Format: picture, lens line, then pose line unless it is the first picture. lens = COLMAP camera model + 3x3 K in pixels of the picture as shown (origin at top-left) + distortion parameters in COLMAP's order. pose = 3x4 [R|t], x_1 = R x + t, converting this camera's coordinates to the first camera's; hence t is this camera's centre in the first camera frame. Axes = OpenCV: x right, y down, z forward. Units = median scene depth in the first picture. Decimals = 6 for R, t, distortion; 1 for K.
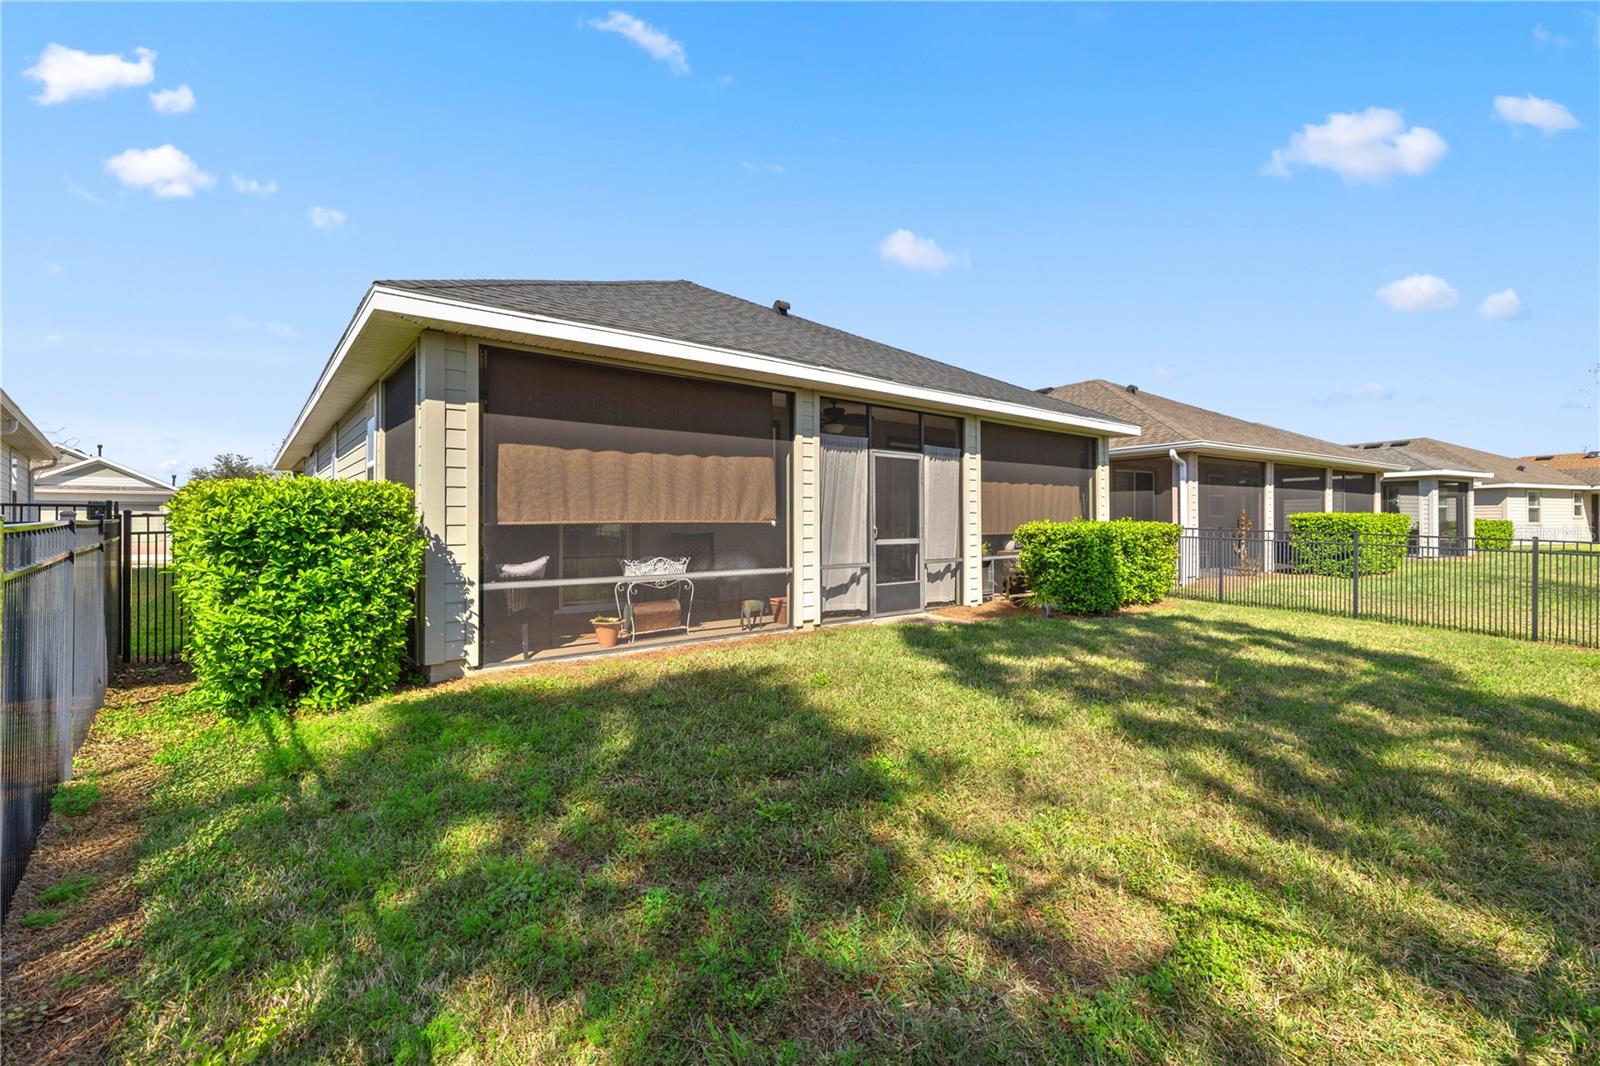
lens RADIAL K [[675.0, 0, 801.8], [0, 675.0, 529.6], [0, 0, 1]] dist [-0.001836, 0.000033]
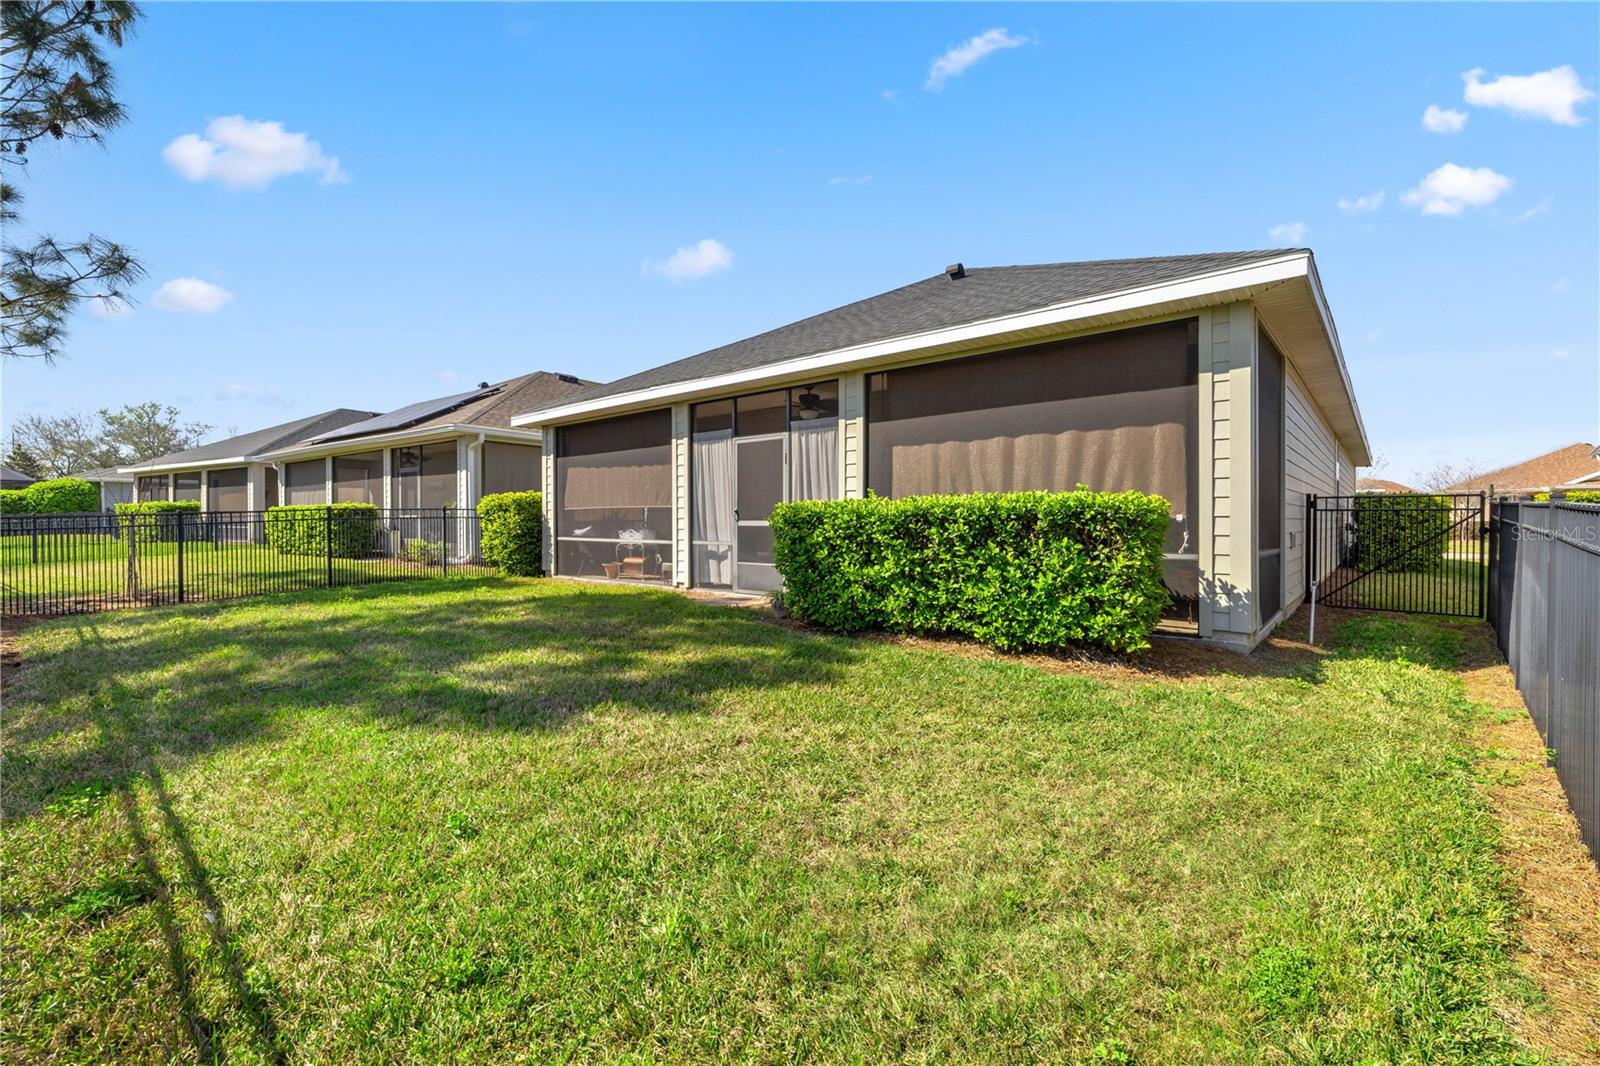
lens RADIAL K [[675.0, 0, 802.0], [0, 675.0, 525.7], [0, 0, 1]] dist [-0.001836, 0.000033]
pose [[0.190022, 0.011588, -0.981711, 1.192363], [-0.005007, 0.999929, 0.010833, 0.010481], [0.981767, 0.002857, 0.190066, 0.895966]]
